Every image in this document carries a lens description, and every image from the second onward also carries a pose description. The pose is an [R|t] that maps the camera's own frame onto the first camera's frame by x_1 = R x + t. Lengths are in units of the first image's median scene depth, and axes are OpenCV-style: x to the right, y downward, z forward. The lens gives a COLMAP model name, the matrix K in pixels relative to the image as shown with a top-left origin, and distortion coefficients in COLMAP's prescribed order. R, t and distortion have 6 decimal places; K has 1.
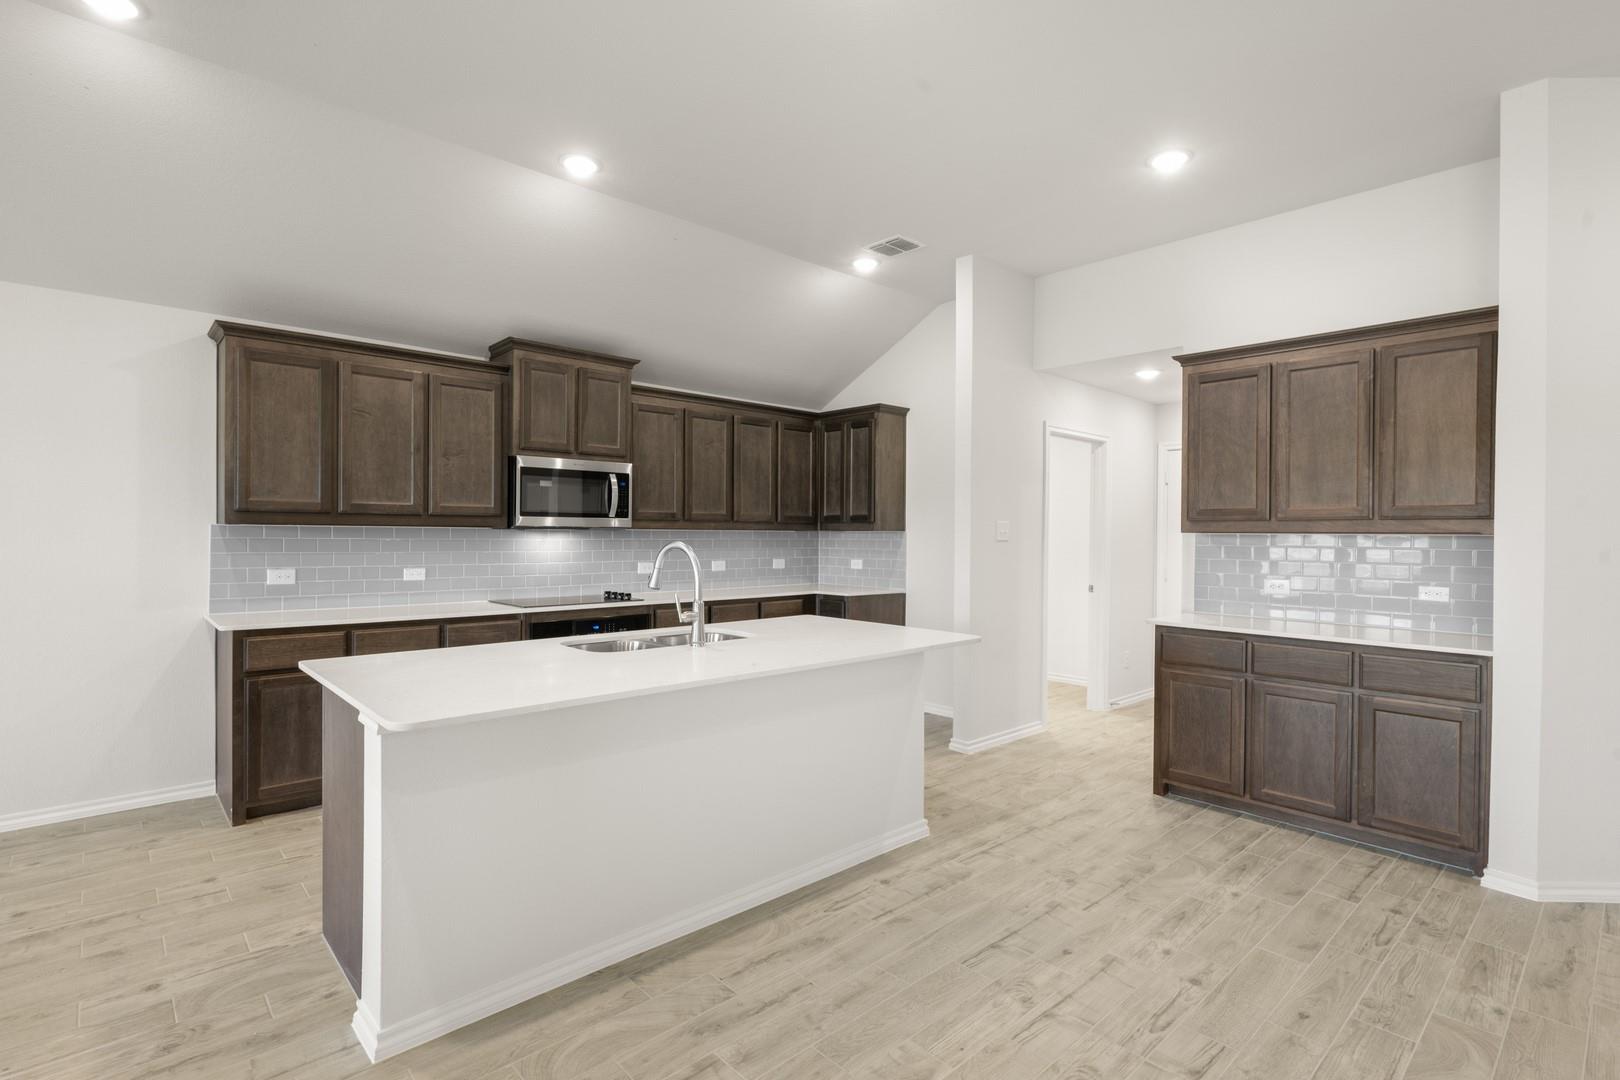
lens RADIAL K [[779.7, 0, 809.6], [0, 779.7, 540.2], [0, 0, 1]] dist [-0.000166, 0.000316]
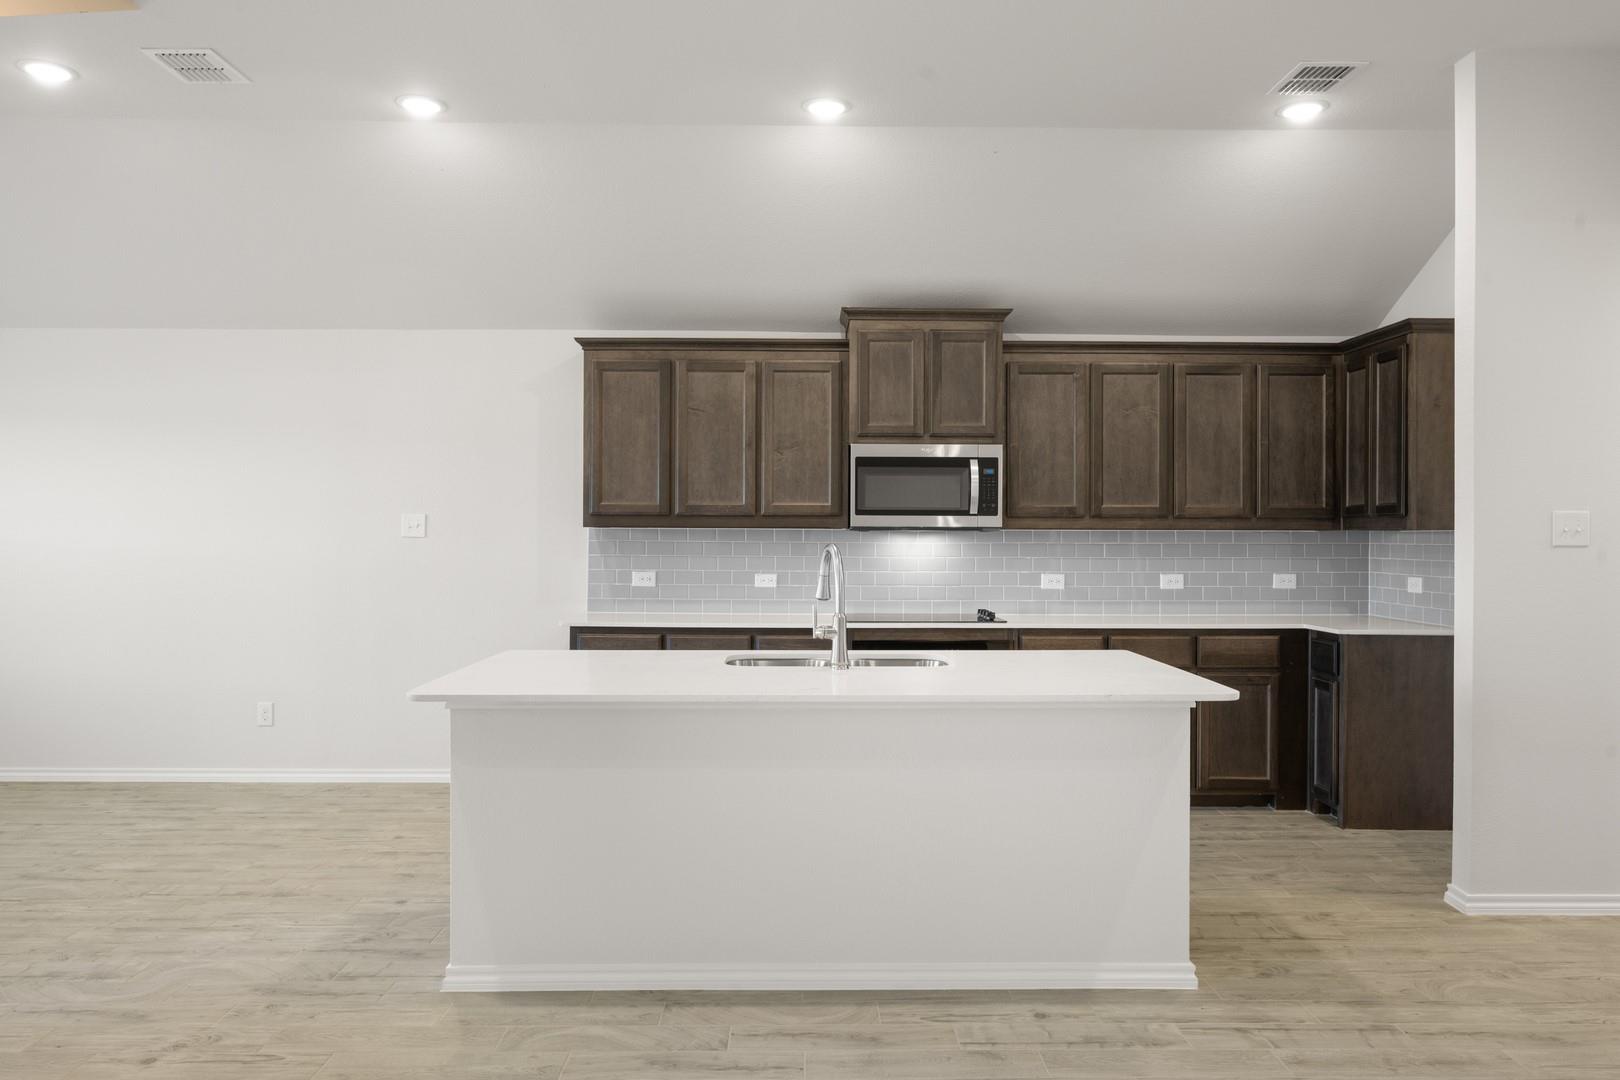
lens RADIAL K [[1132.6, 0, 809.5], [0, 1132.6, 537.9], [0, 0, 1]] dist [-0.002153, 0.003053]
pose [[0.739588, -0.002175, -0.673056, 0.449407], [-0.003620, 0.999967, -0.007209, 0.003323], [0.673050, 0.007768, 0.739556, 0.054563]]
